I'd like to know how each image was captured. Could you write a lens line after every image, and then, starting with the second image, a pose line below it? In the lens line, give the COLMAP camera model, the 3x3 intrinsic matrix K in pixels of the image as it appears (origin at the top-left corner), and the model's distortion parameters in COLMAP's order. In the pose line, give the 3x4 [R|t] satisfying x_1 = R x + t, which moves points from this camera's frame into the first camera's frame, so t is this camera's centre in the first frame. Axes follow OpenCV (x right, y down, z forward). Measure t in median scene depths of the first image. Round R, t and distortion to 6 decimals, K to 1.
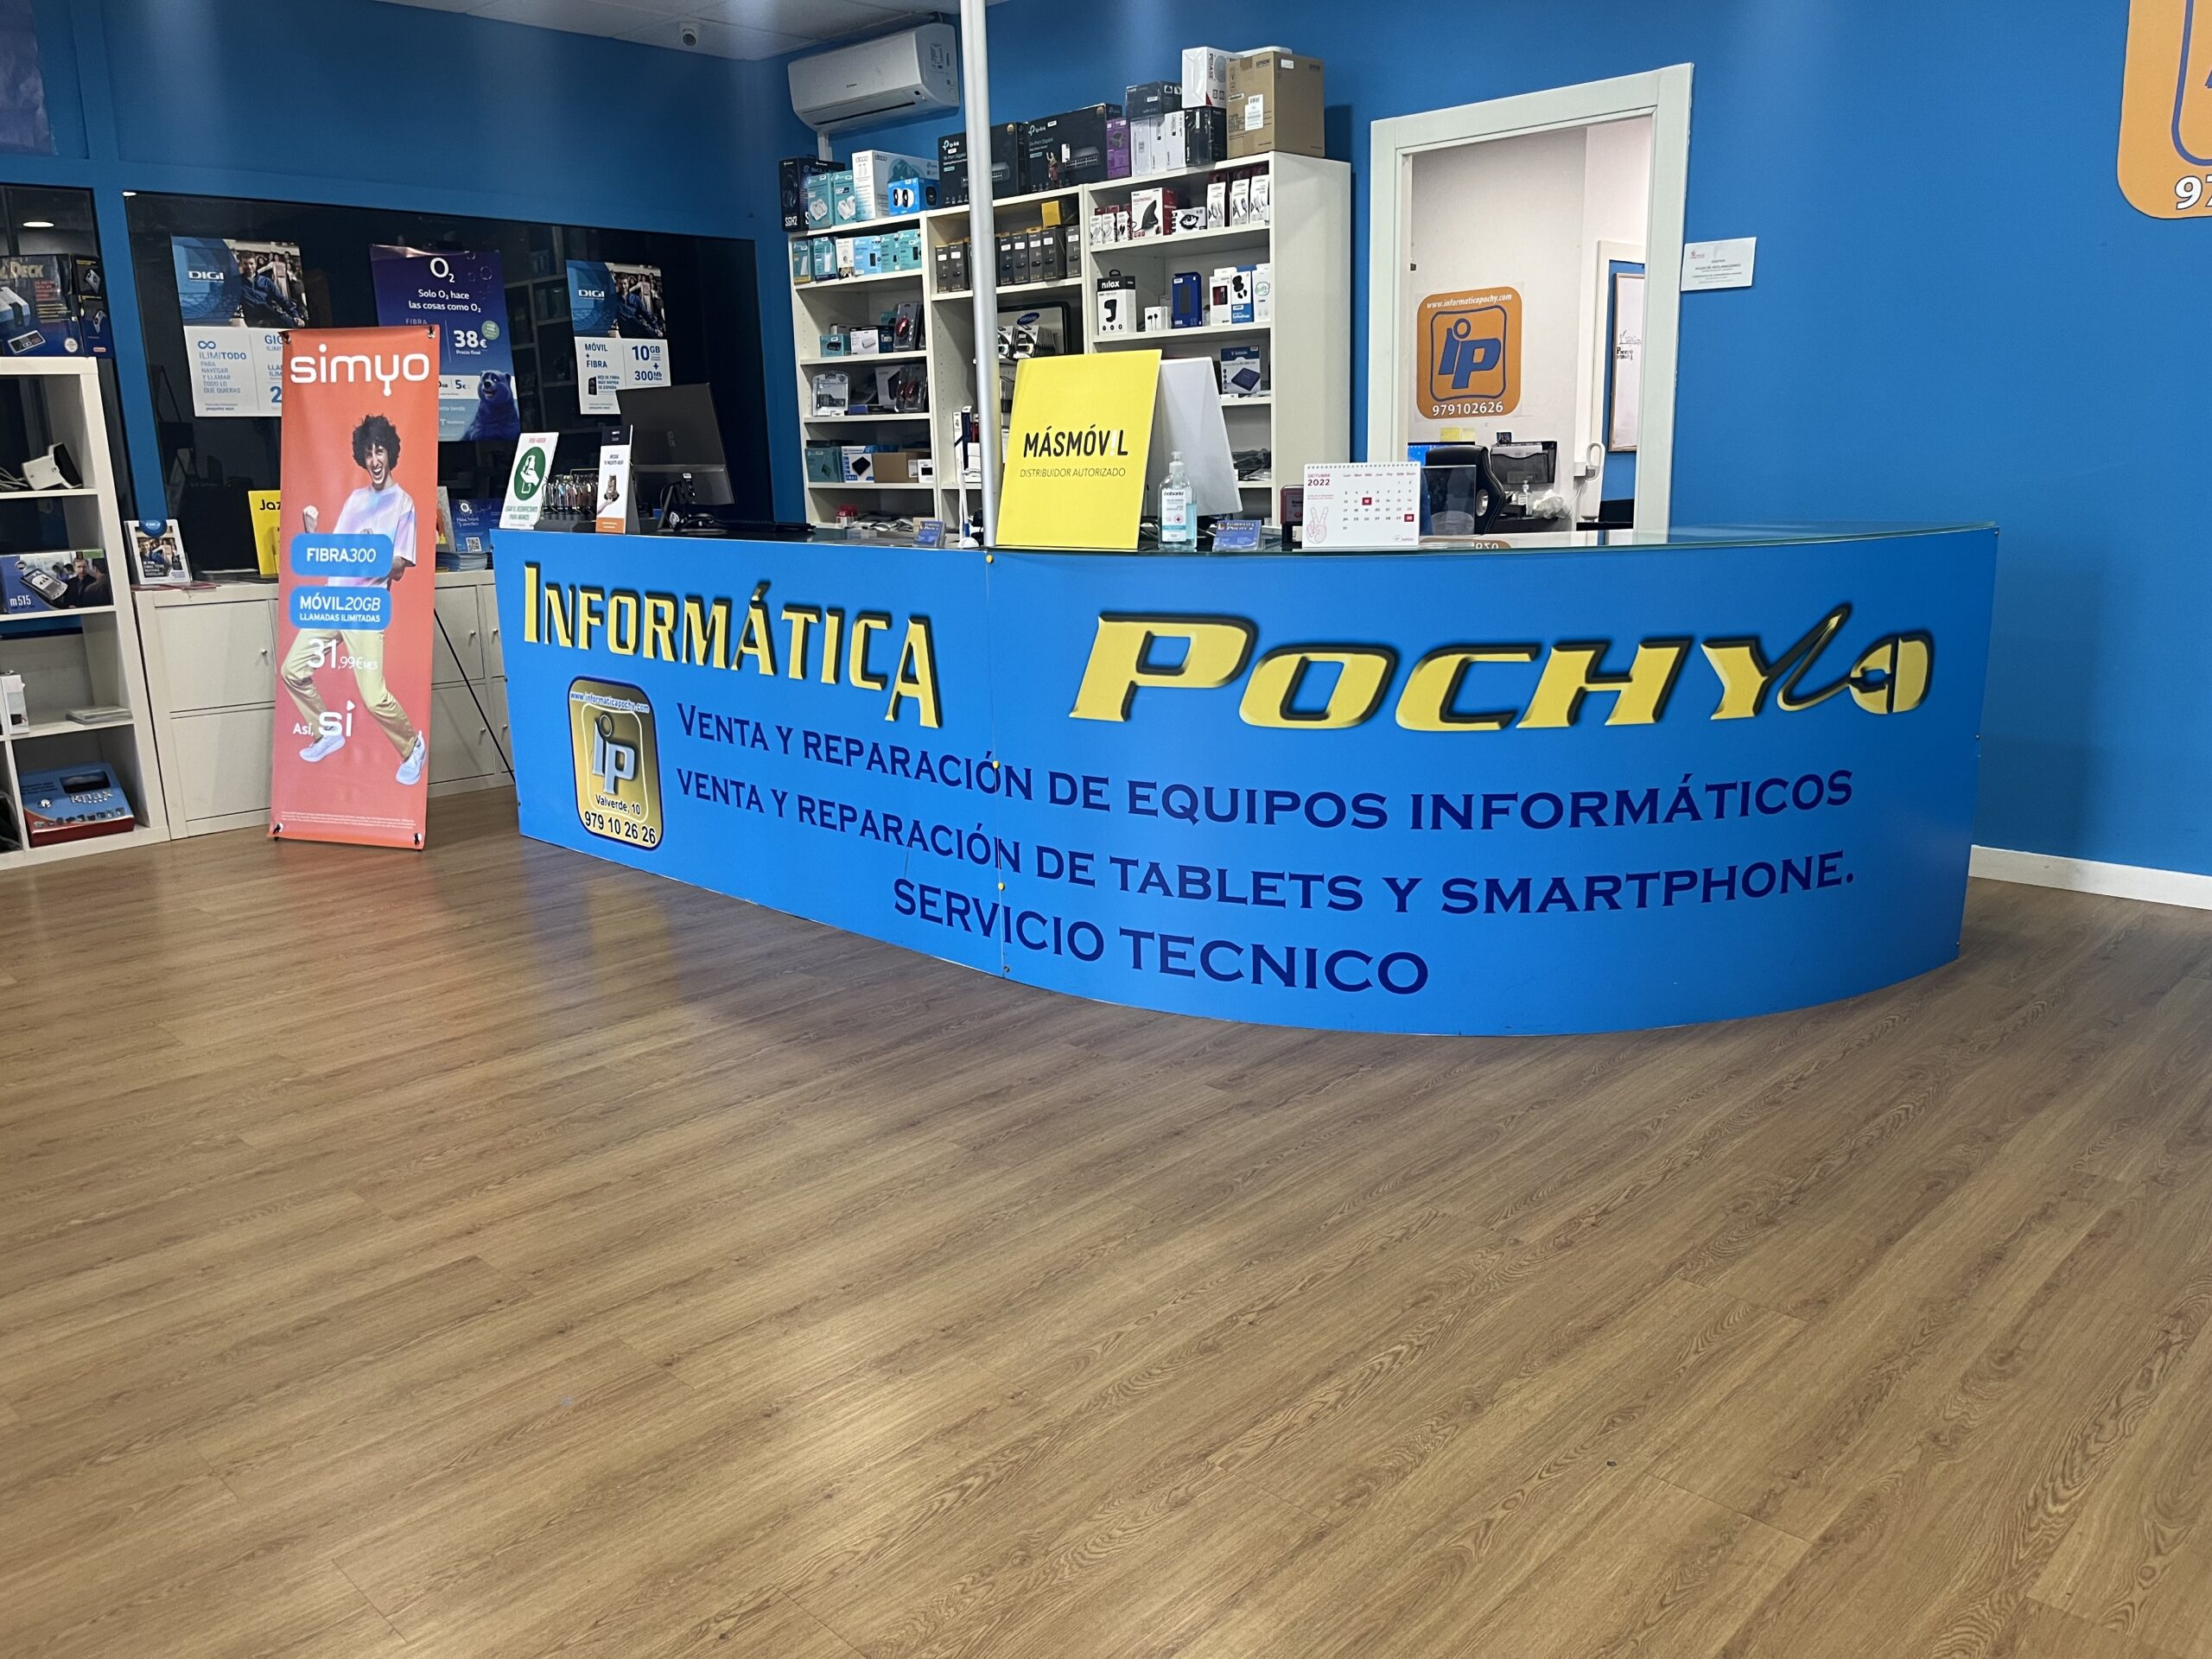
lens RADIAL K [[1716.2, 0, 1165.2], [0, 1716.2, 834.9], [0, 0, 1]] dist [0.104146, -0.171963]
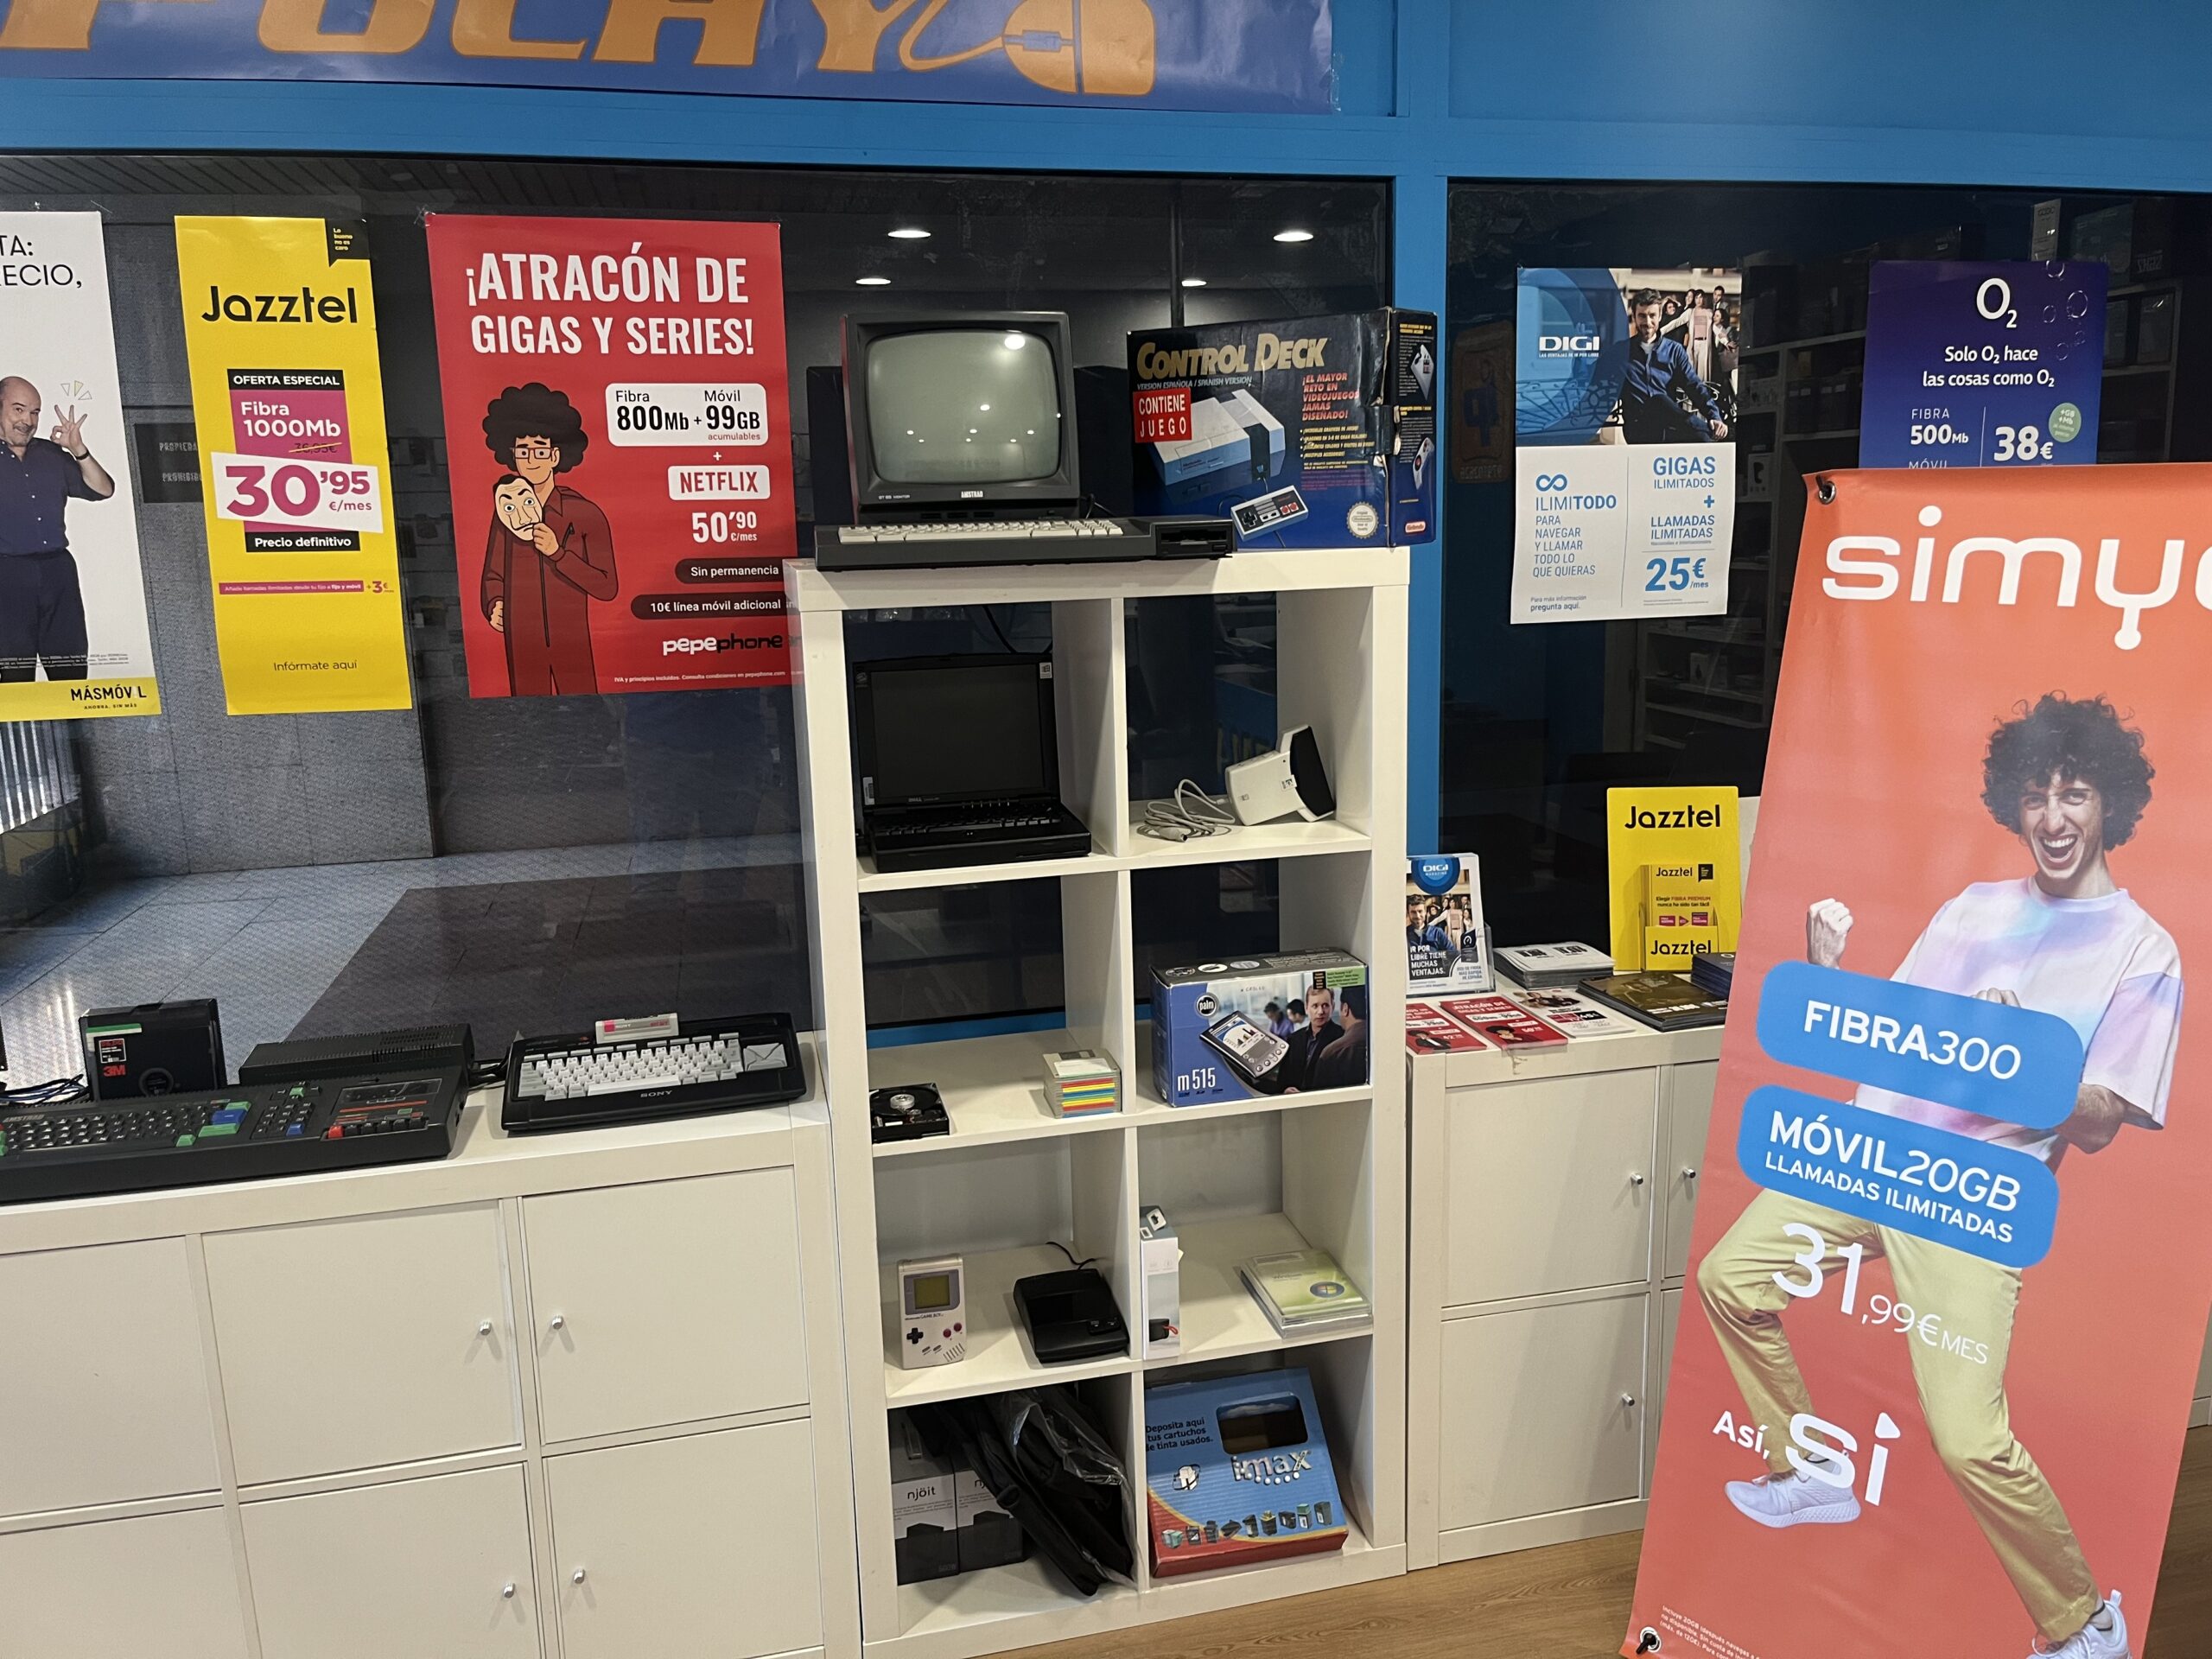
lens RADIAL K [[1693.0, 0, 1015.7], [0, 1693.0, 857.6], [0, 0, 1]] dist [0.002815, 0.000378]
pose [[0.808865, 0.116802, -0.576277, -0.420703], [-0.116763, 0.992460, 0.037268, -0.192480], [0.576285, 0.037143, 0.816405, 0.569350]]
